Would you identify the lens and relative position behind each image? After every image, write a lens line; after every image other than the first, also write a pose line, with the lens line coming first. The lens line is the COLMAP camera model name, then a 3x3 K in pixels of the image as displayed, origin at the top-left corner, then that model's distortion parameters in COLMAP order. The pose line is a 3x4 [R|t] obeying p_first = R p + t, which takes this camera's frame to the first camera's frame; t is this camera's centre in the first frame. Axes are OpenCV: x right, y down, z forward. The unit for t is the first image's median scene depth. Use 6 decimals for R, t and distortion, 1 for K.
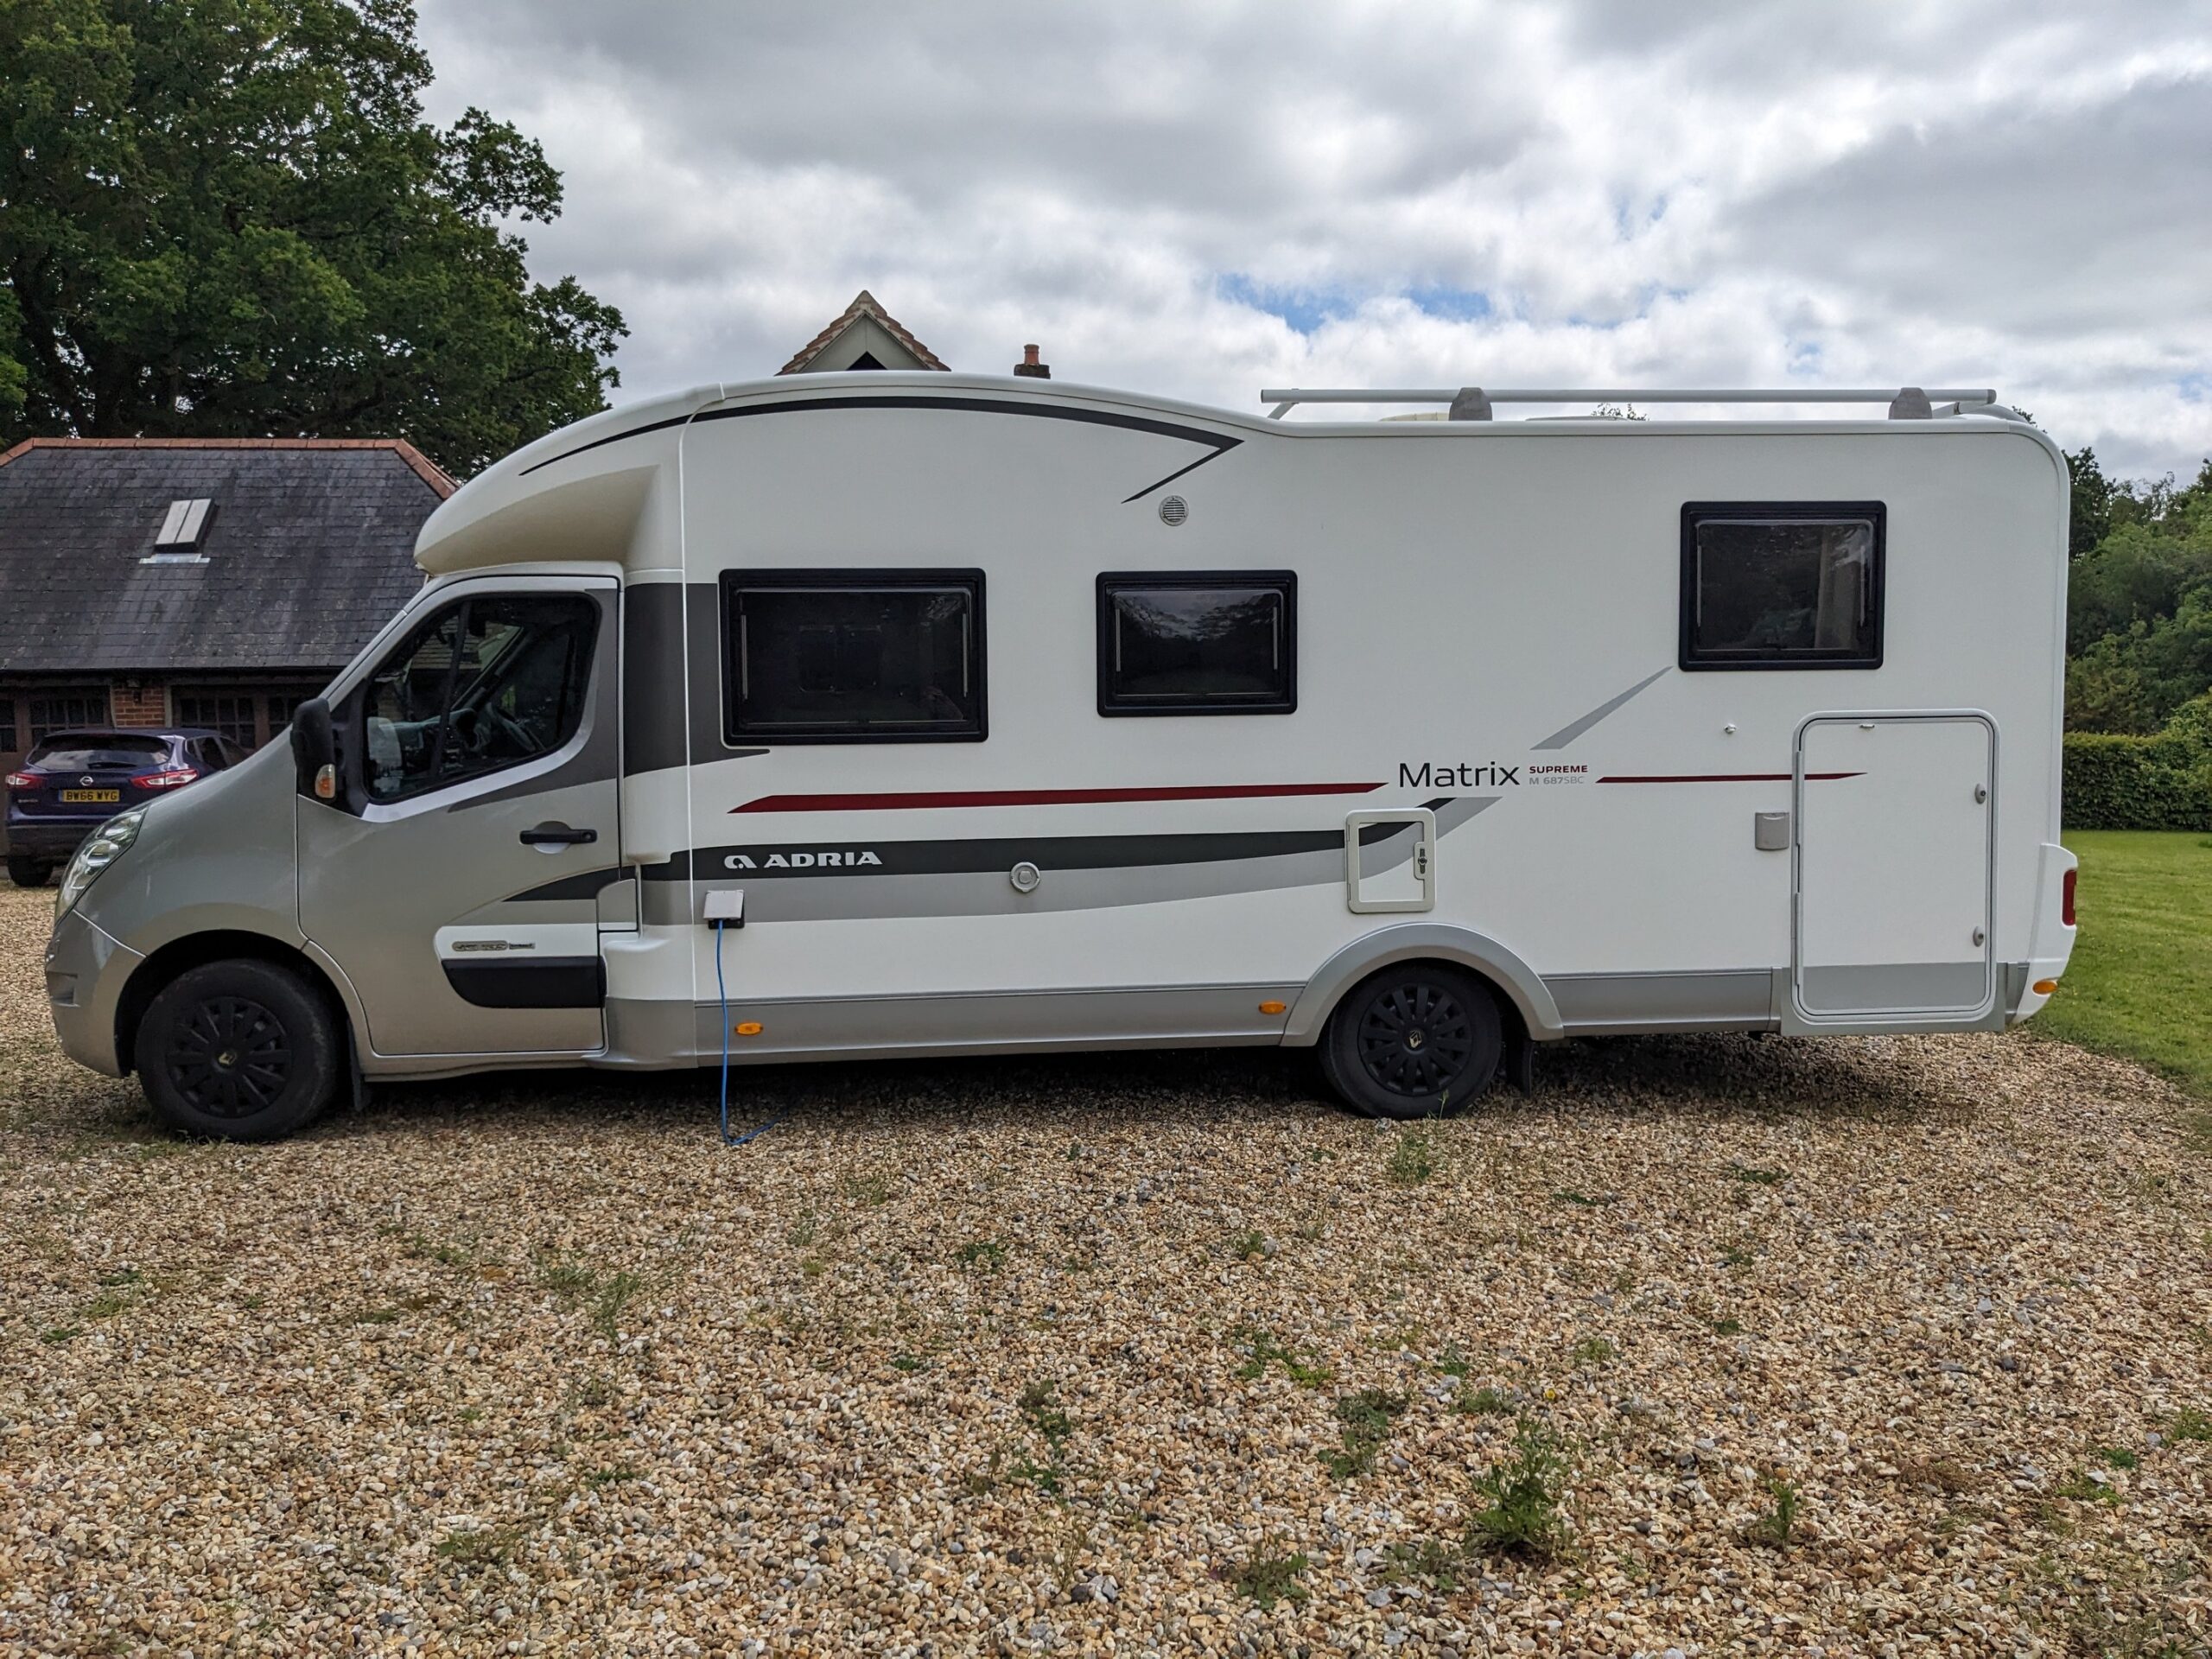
lens RADIAL K [[1763.8, 0, 1116.2], [0, 1763.8, 852.0], [0, 0, 1]] dist [0.047163, -0.063021]
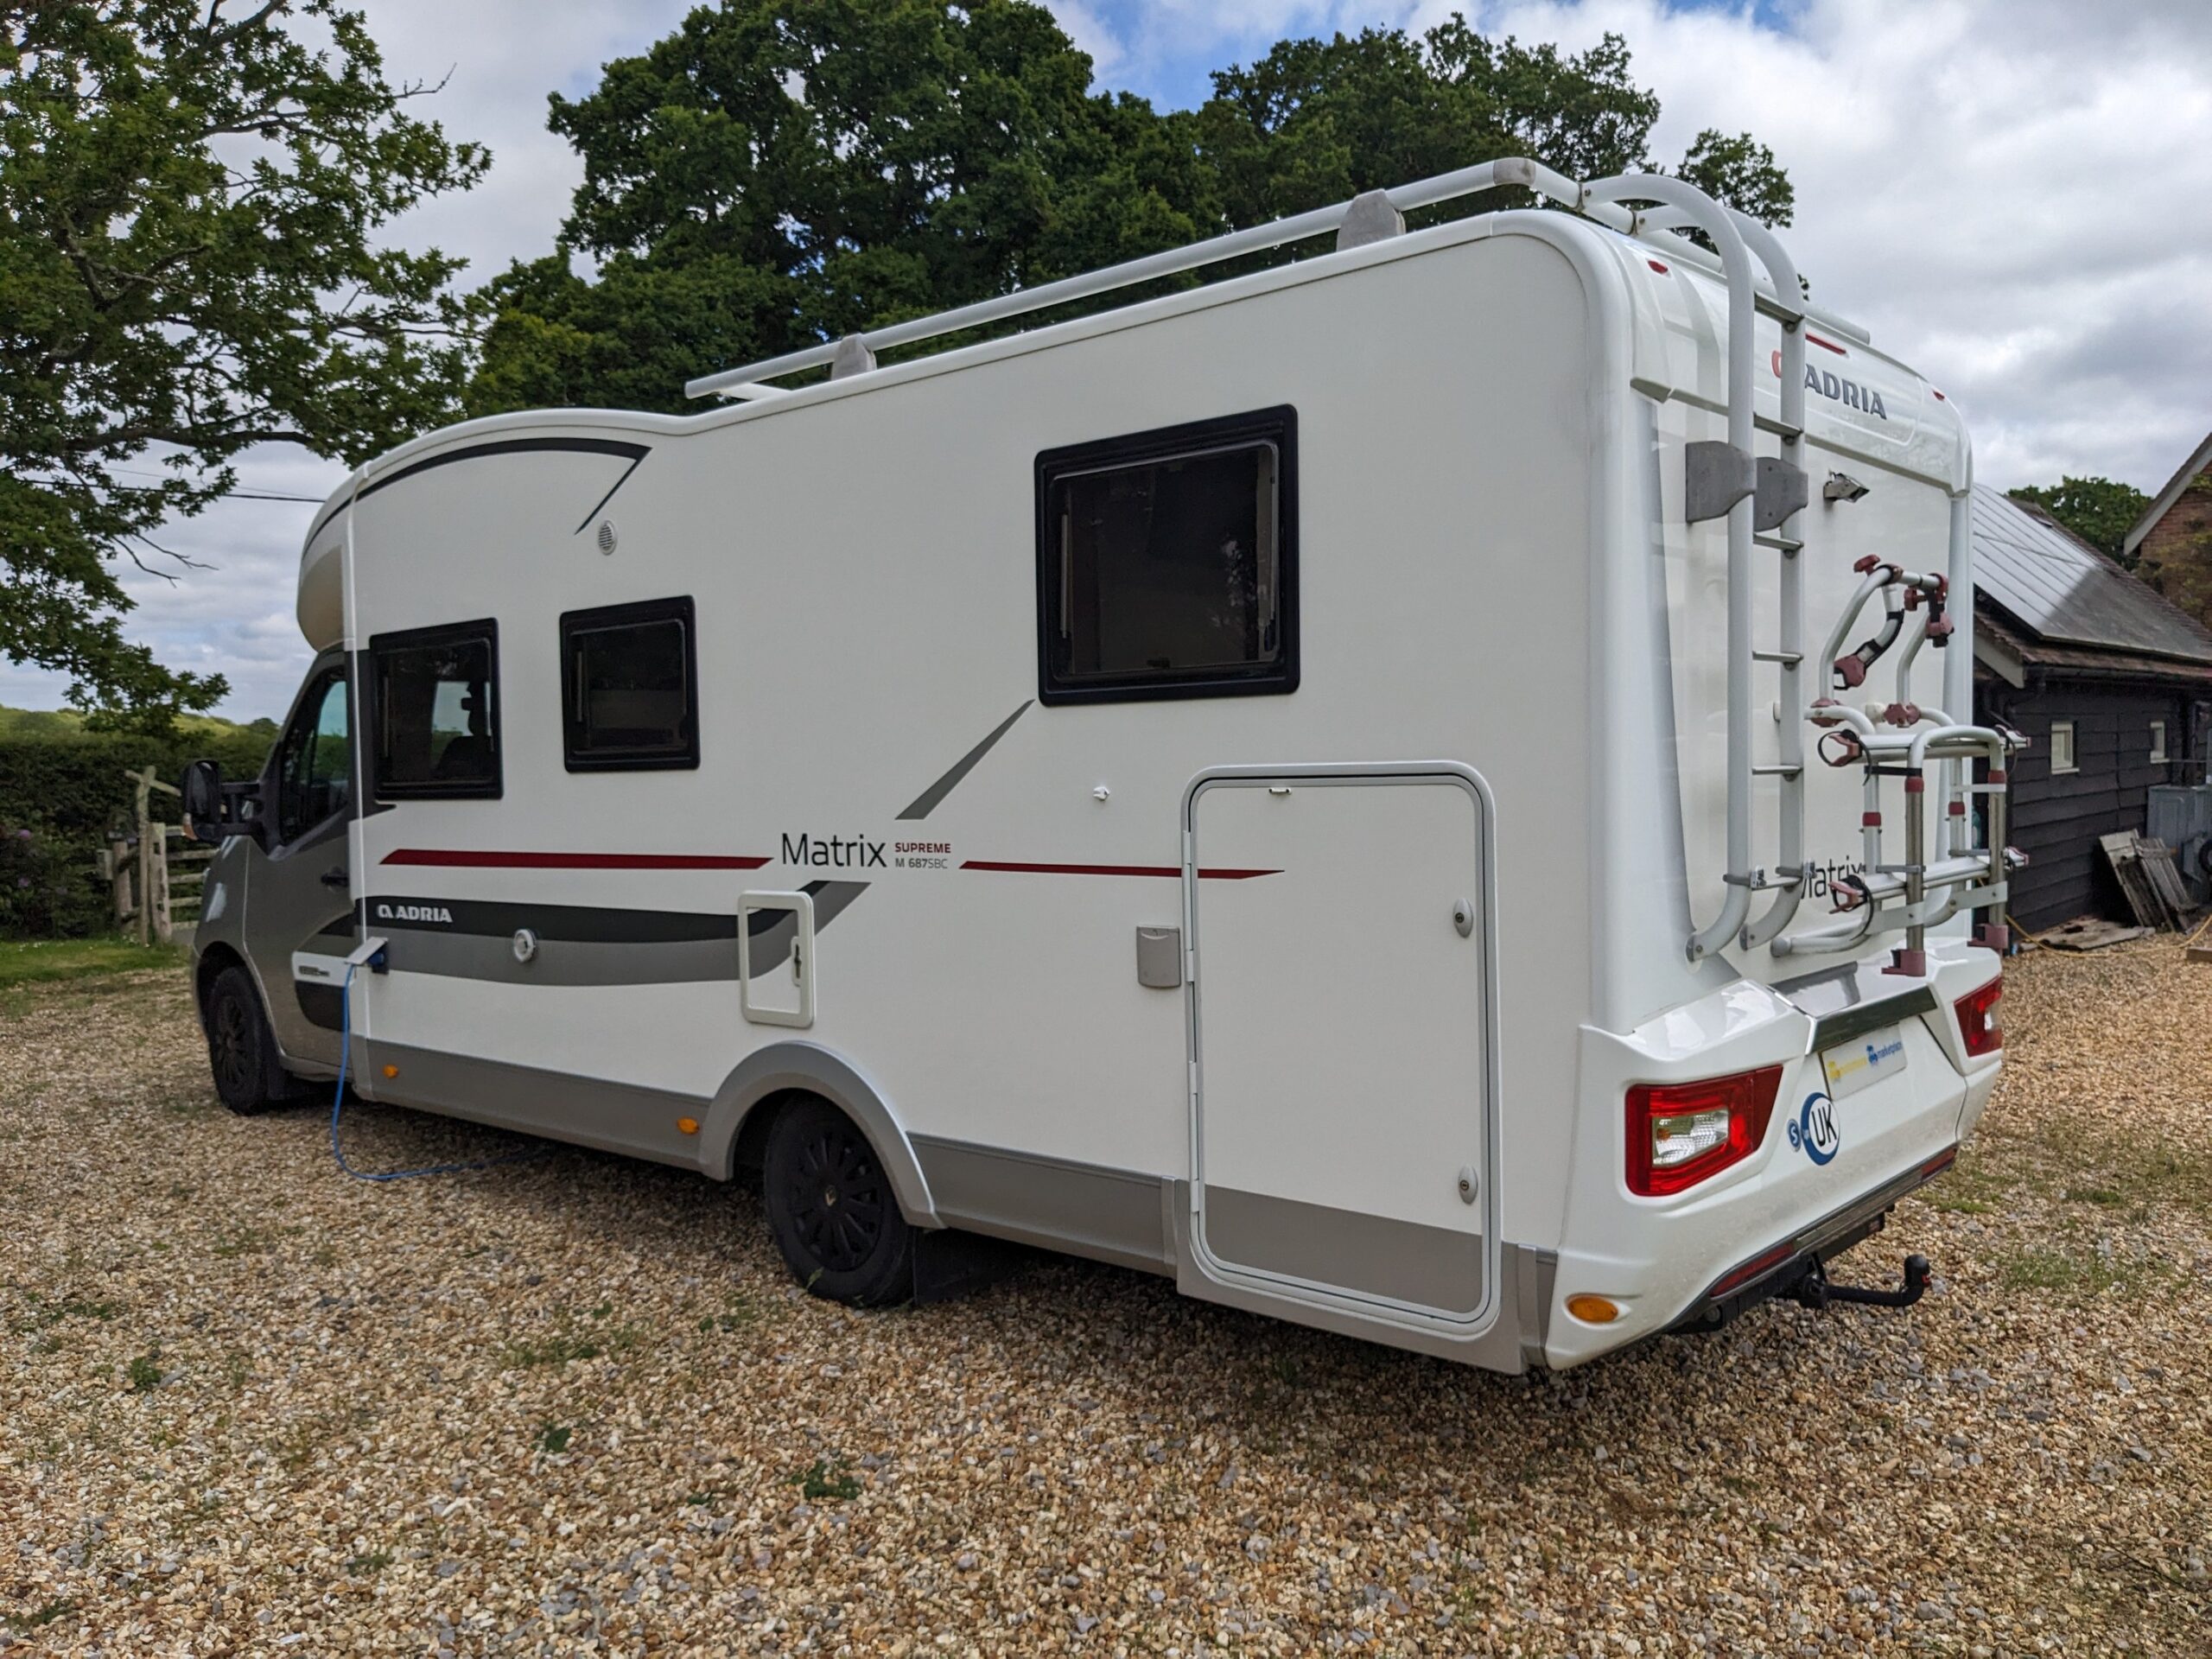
lens RADIAL K [[1763.8, 0, 1111.3], [0, 1763.8, 842.4], [0, 0, 1]] dist [0.047163, -0.063021]
pose [[0.685996, 0.030126, -0.726982, 0.819198], [-0.044743, 0.998998, -0.000823, -0.051777], [0.726228, 0.033092, 0.686657, 0.568762]]
